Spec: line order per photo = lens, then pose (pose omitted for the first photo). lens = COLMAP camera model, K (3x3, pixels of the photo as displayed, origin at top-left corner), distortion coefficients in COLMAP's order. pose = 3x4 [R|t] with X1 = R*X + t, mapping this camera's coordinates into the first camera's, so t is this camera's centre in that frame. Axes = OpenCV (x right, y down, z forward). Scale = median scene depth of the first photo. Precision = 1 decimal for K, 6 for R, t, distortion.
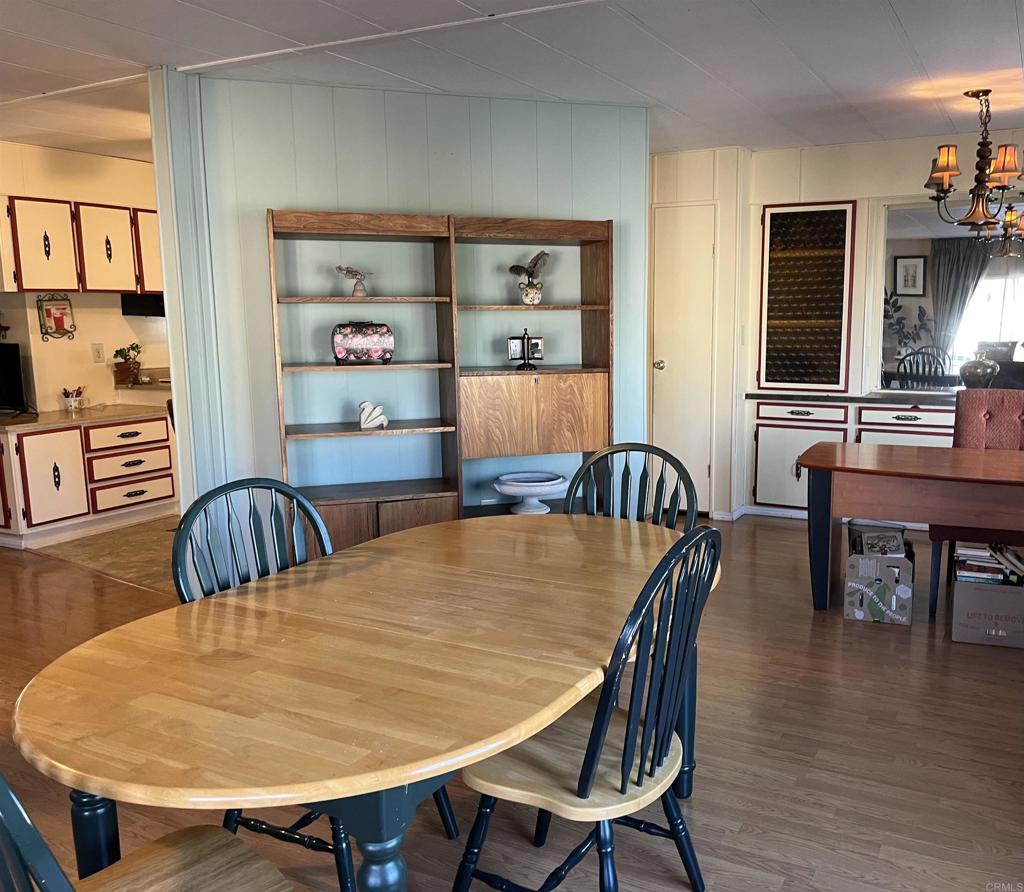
lens RADIAL K [[909.1, 0, 595.5], [0, 909.1, 457.1], [0, 0, 1]] dist [0.046087, -0.068988]
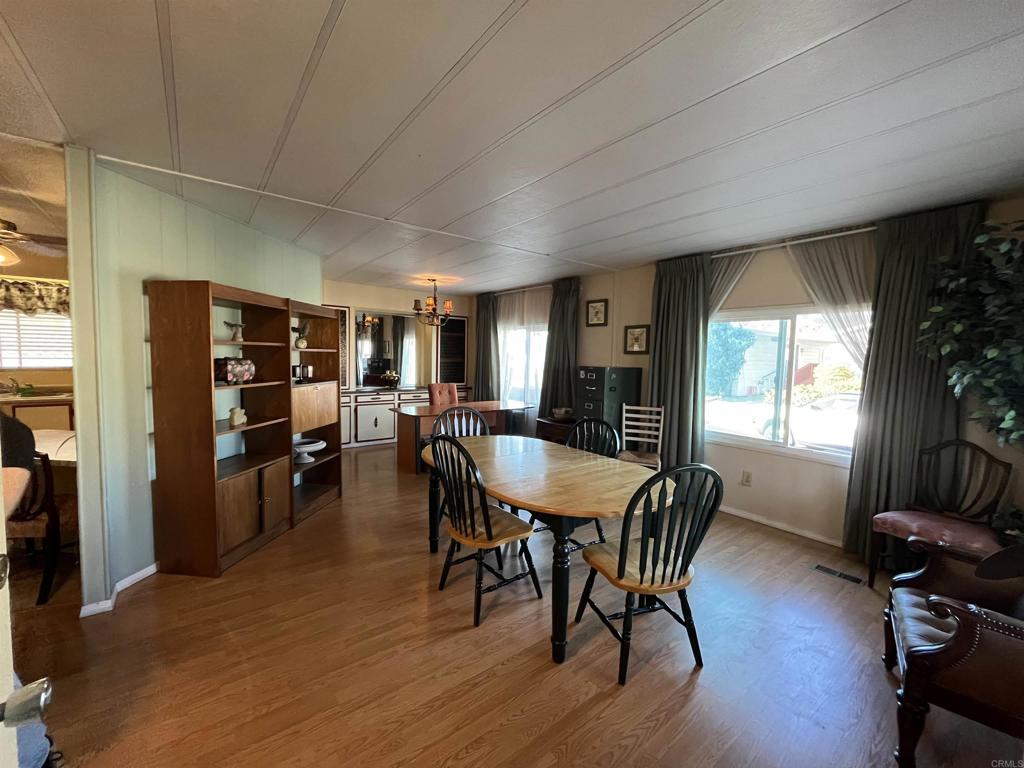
lens RADIAL K [[414.4, 0, 512.5], [0, 414.4, 381.8], [0, 0, 1]] dist [-0.002808, -0.000132]
pose [[0.444743, -0.041926, 0.894676, -0.472446], [0.125281, 0.991996, -0.015790, -0.023744], [-0.886853, 0.119109, 0.446435, 0.183560]]
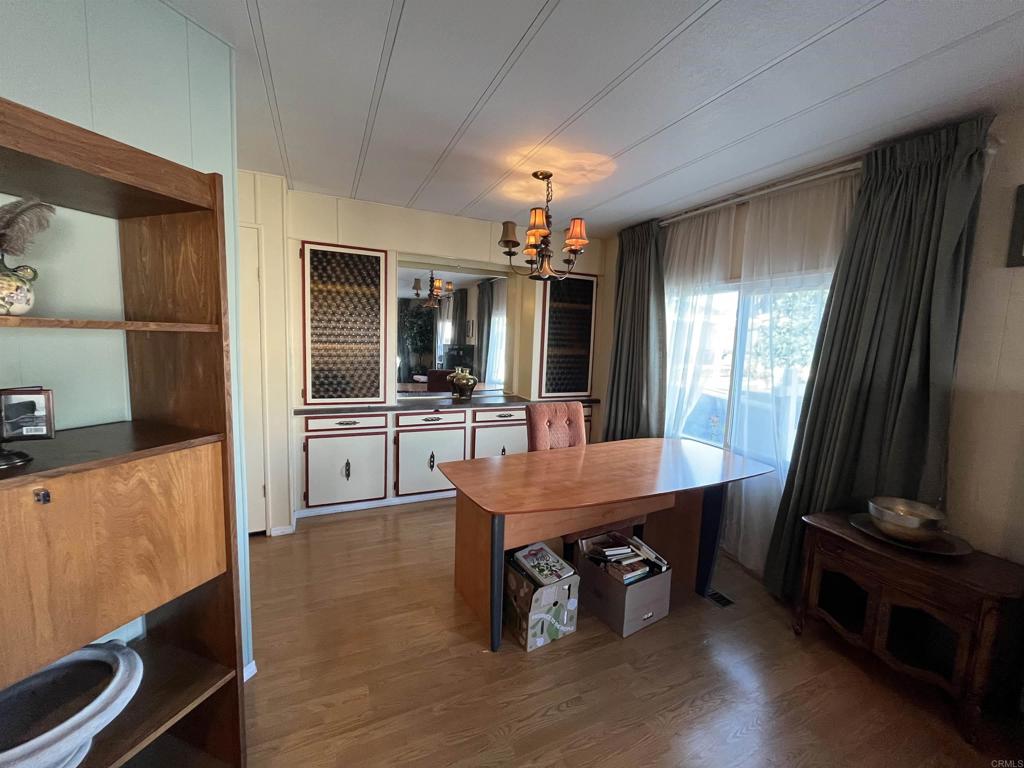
lens RADIAL K [[414.4, 0, 510.2], [0, 414.4, 384.1], [0, 0, 1]] dist [-0.002808, -0.000132]
pose [[0.638851, -0.055946, 0.767293, -0.050513], [0.085704, 0.996320, 0.001288, -0.084634], [-0.764542, 0.064937, 0.641295, 0.513223]]
